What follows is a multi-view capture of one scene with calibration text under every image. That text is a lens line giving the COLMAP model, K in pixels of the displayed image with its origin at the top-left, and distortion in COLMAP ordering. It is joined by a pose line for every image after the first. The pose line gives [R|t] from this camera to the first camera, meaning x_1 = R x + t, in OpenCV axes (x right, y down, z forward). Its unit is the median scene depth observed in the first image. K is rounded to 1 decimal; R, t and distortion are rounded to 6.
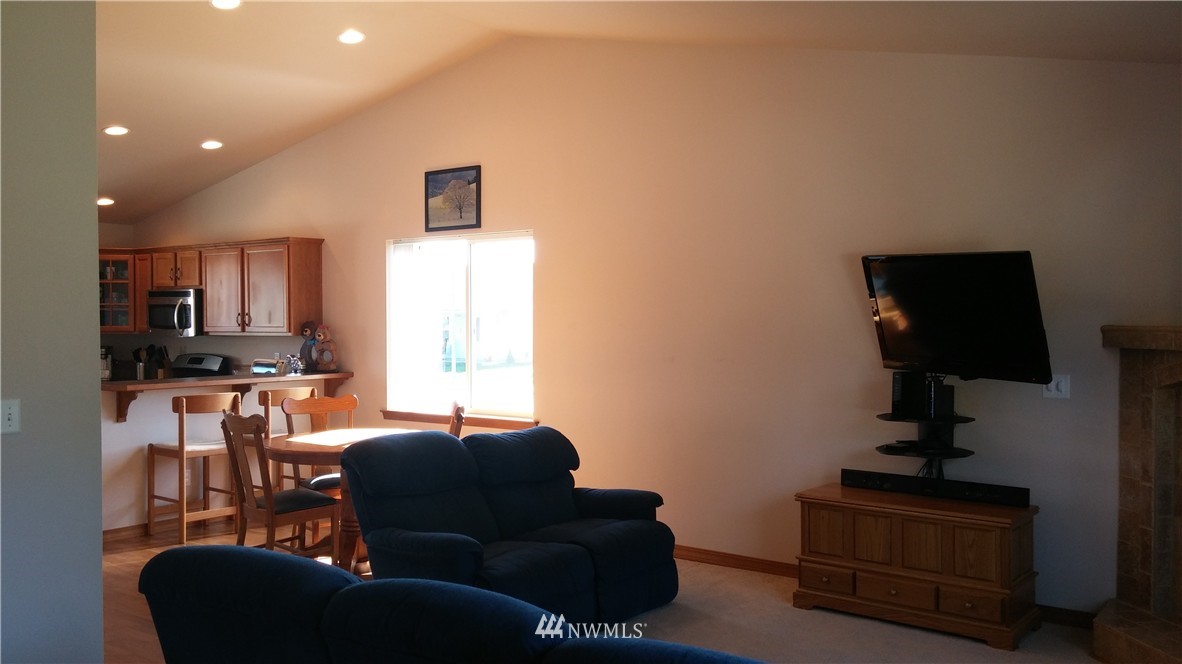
lens RADIAL K [[1013.7, 0, 587.9], [0, 1013.7, 336.0], [0, 0, 1]] dist [0.088398, -0.125292]
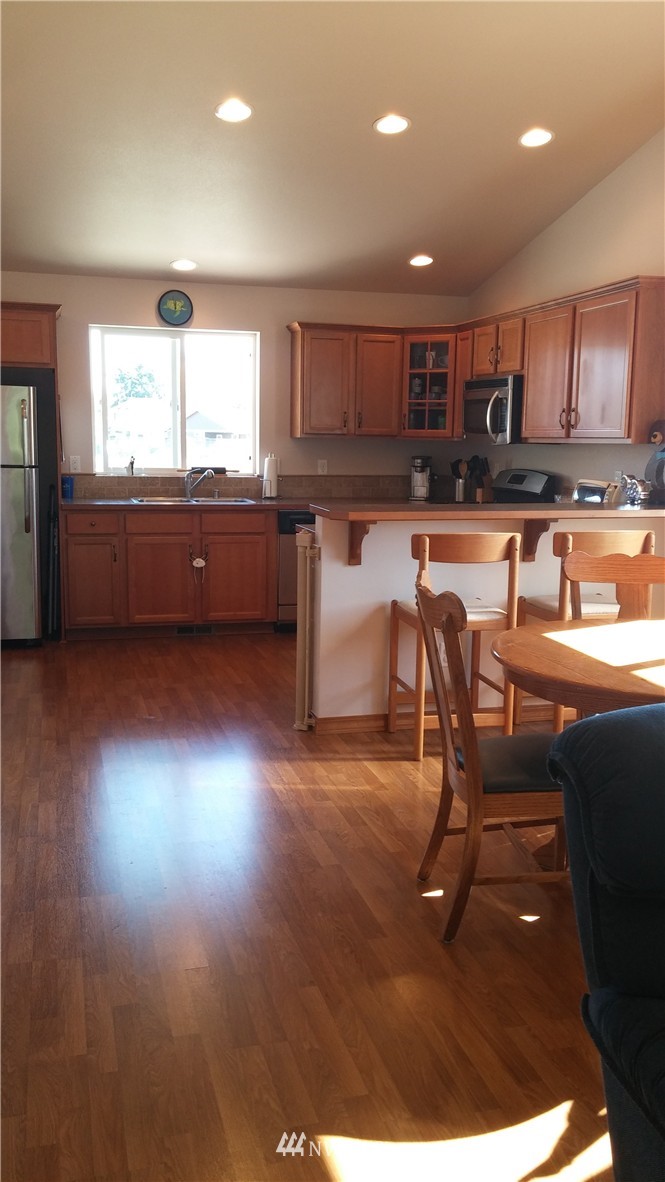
lens RADIAL K [[1014.4, 0, 340.5], [0, 1014.4, 596.0], [0, 0, 1]] dist [0.090306, -0.093092]
pose [[0.795938, 0.108058, -0.595657, -0.052035], [-0.027182, 0.989327, 0.143152, 0.007217], [0.604768, -0.097749, 0.790380, 0.397149]]
